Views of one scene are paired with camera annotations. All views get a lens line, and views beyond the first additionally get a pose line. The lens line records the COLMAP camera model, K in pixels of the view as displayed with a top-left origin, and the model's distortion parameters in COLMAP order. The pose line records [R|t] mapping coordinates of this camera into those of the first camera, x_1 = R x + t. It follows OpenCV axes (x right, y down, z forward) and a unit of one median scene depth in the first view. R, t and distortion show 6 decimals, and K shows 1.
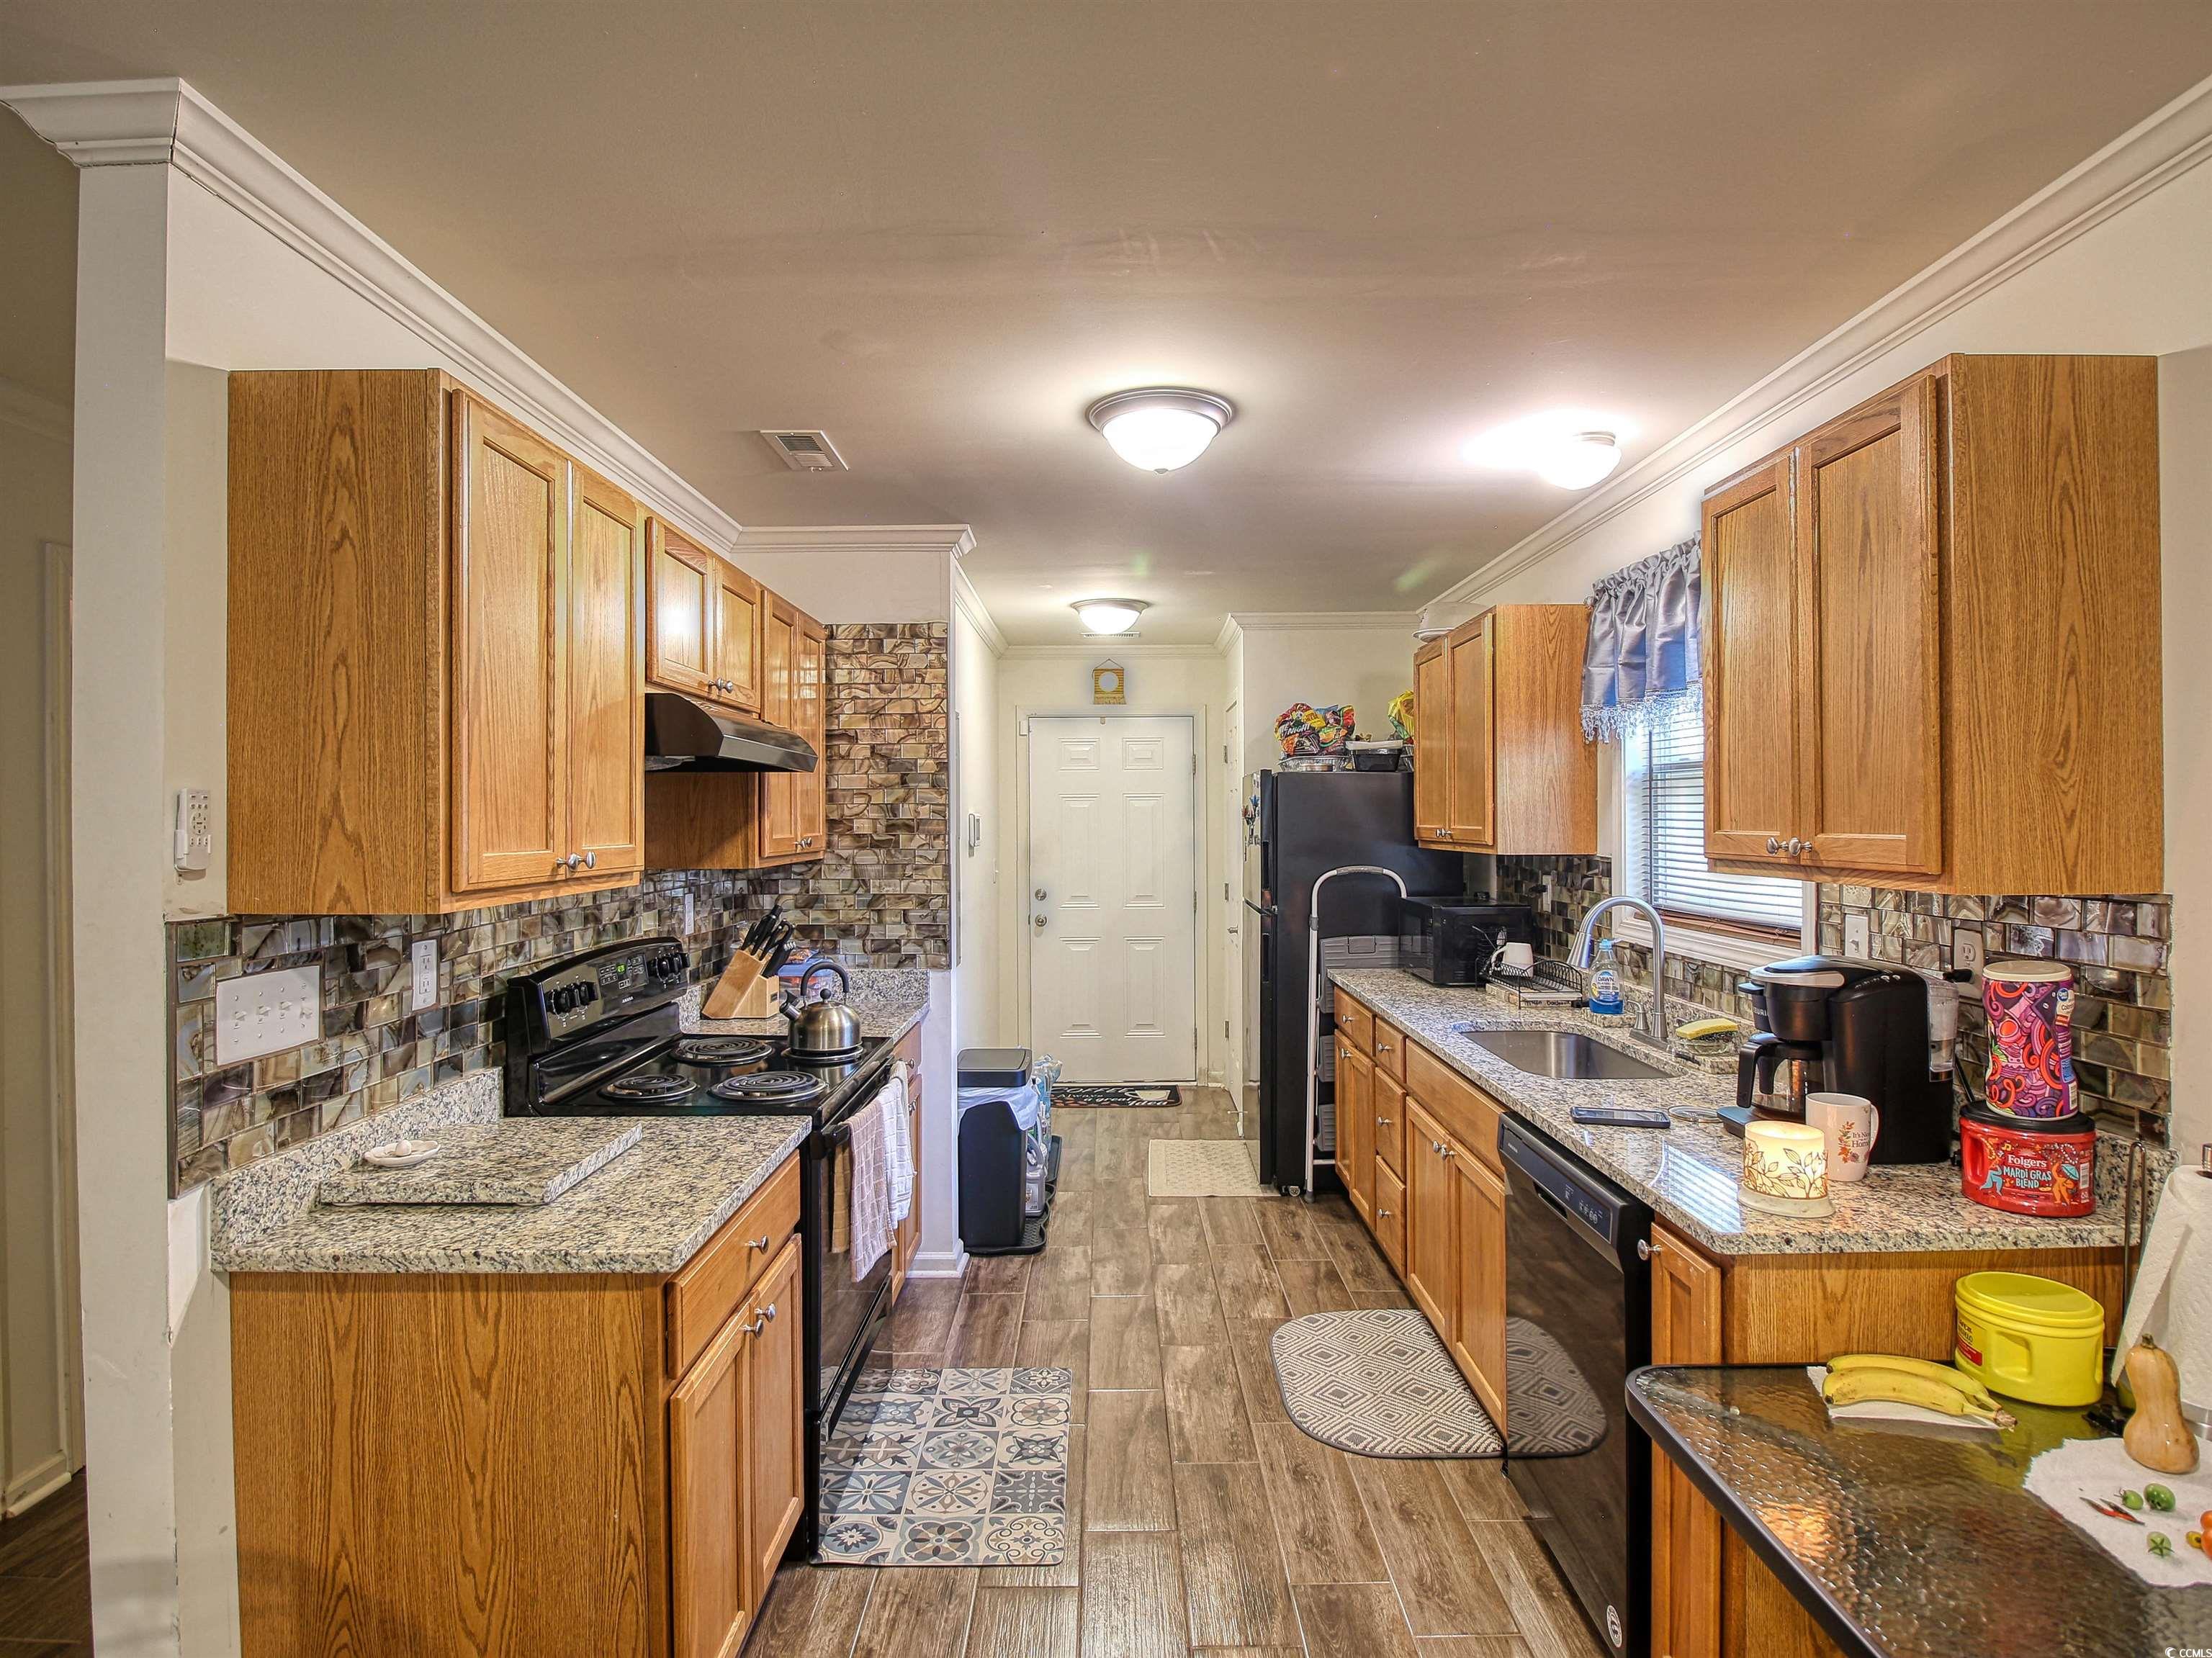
lens RADIAL K [[1156.3, 0, 1114.0], [0, 1156.3, 800.0], [0, 0, 1]] dist [0.001426, -0.016079]
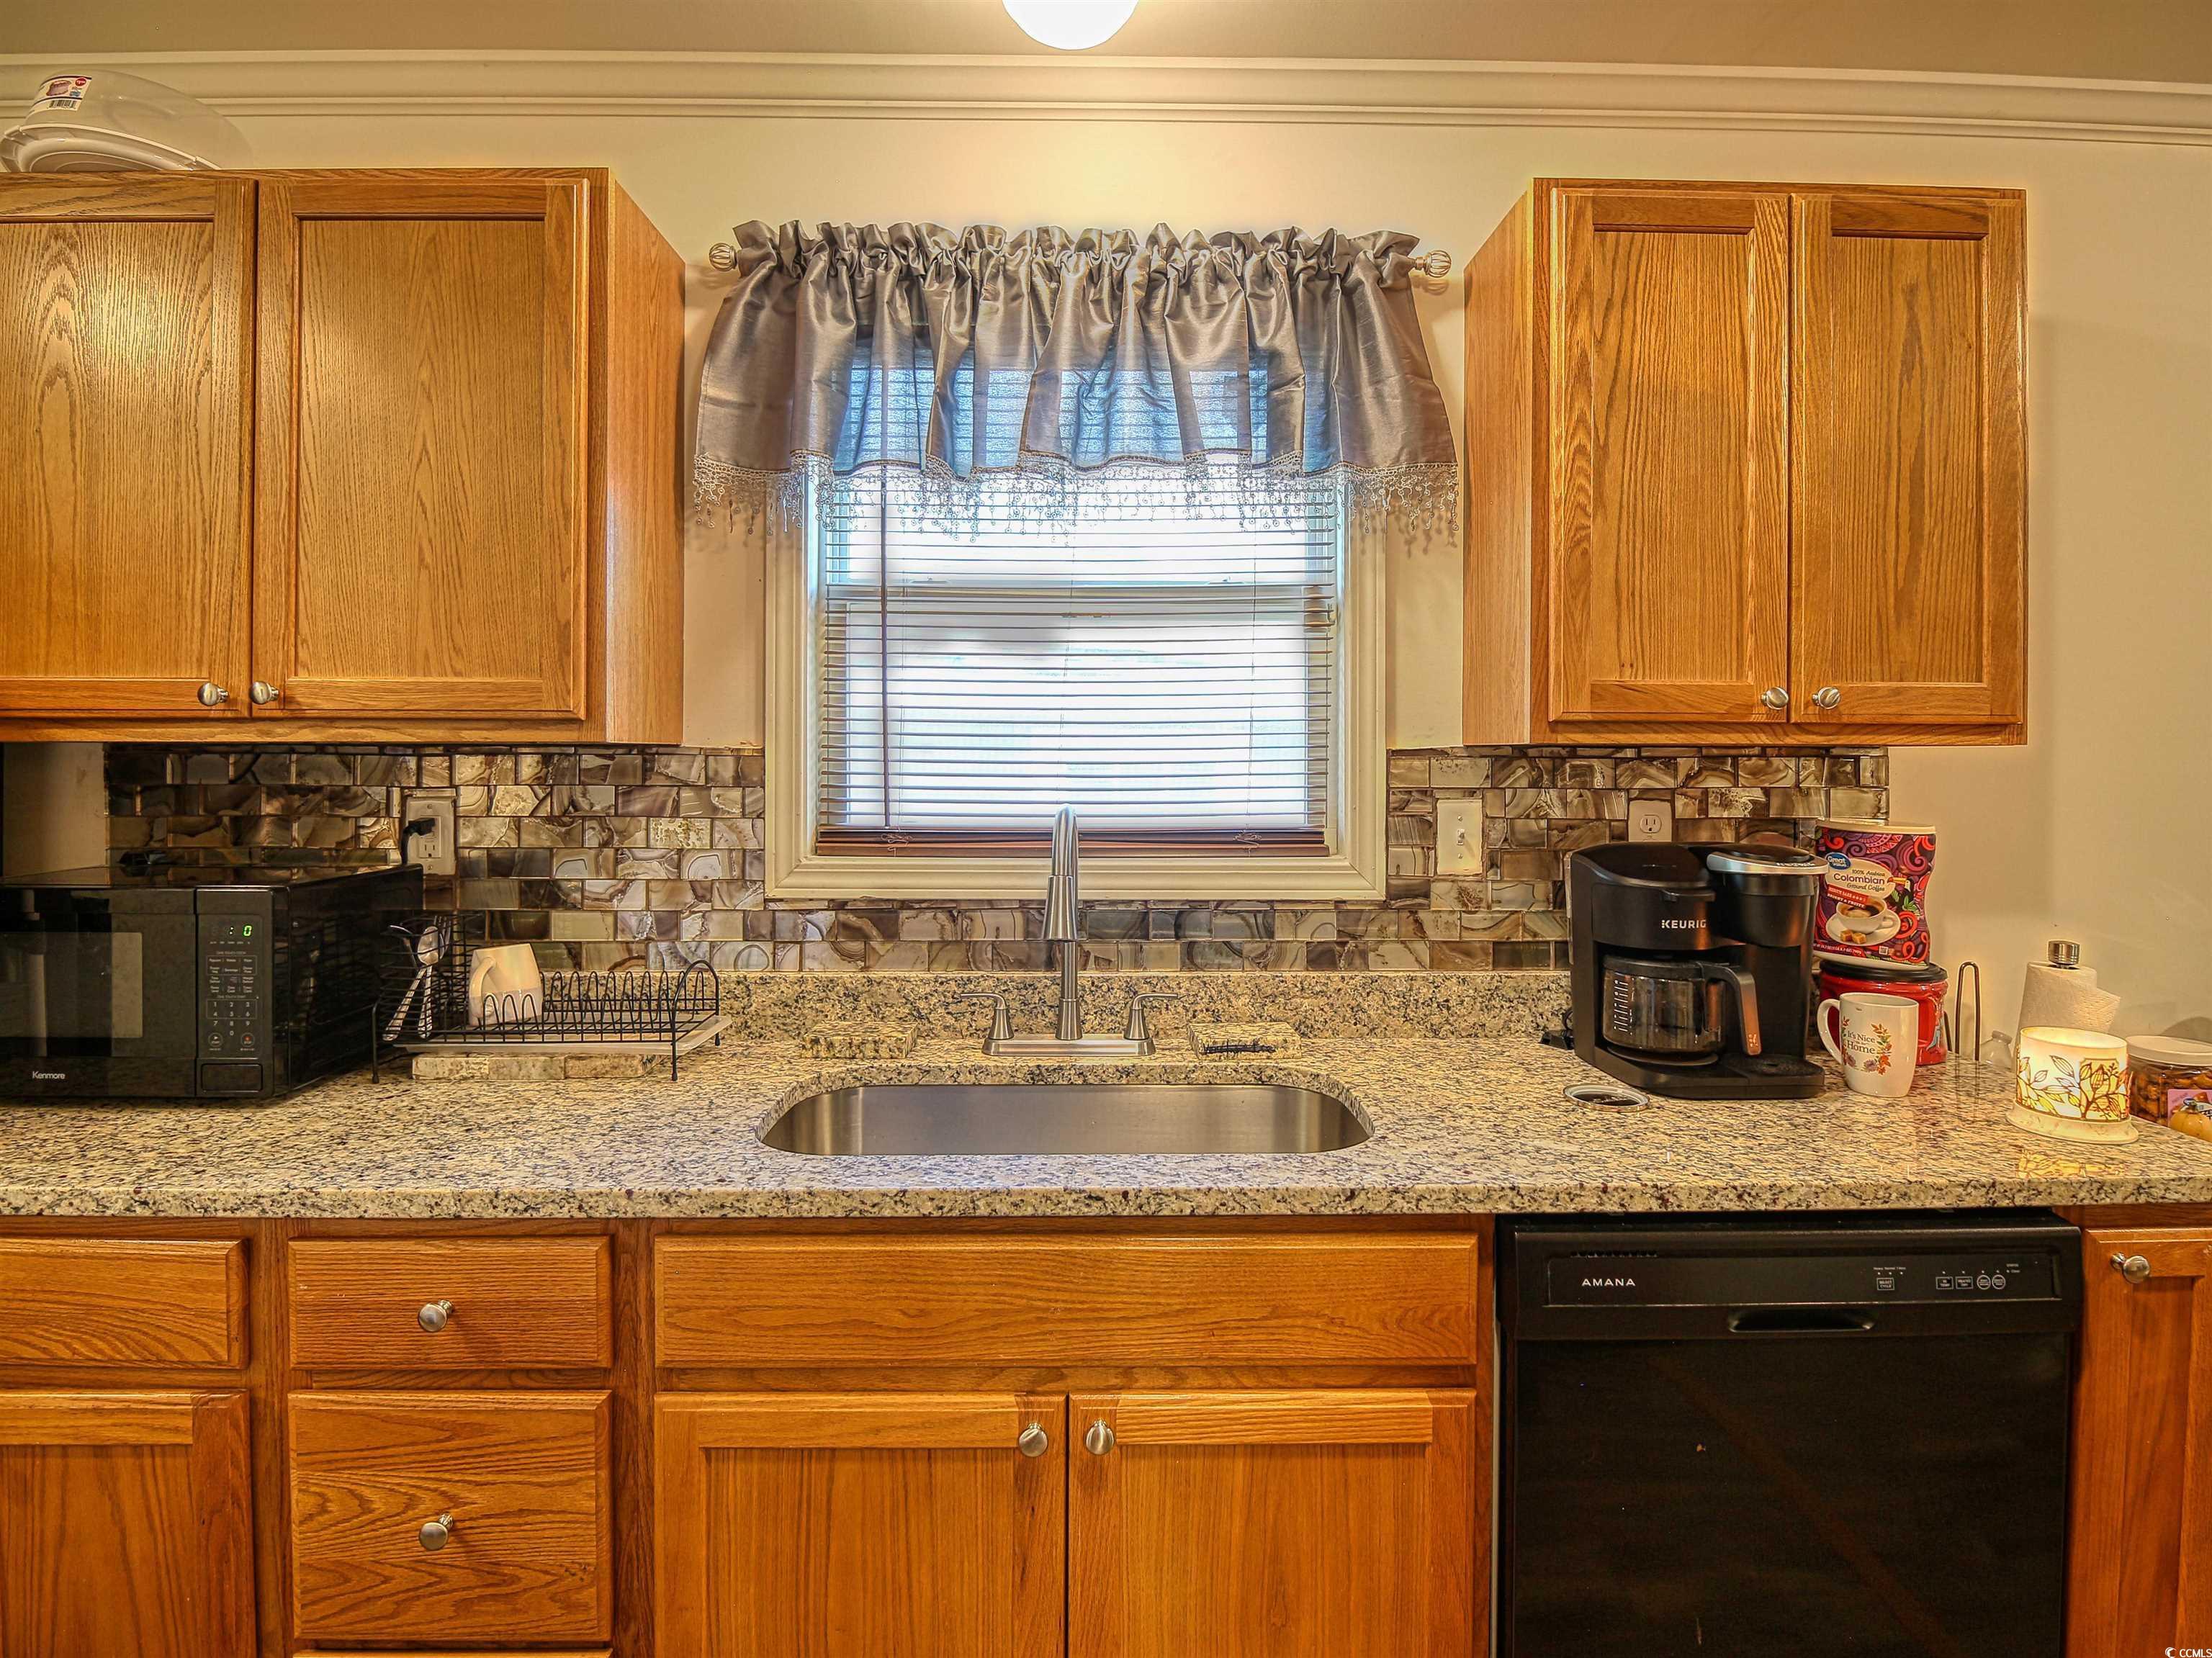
lens RADIAL K [[1165.0, 0, 1094.3], [0, 1165.0, 761.8], [0, 0, 1]] dist [0.000514, -0.016858]
pose [[-0.022544, -0.003929, 0.999738, -0.187659], [-0.020711, 0.999780, 0.003462, 0.089710], [-0.999531, -0.020628, -0.022620, 1.490872]]
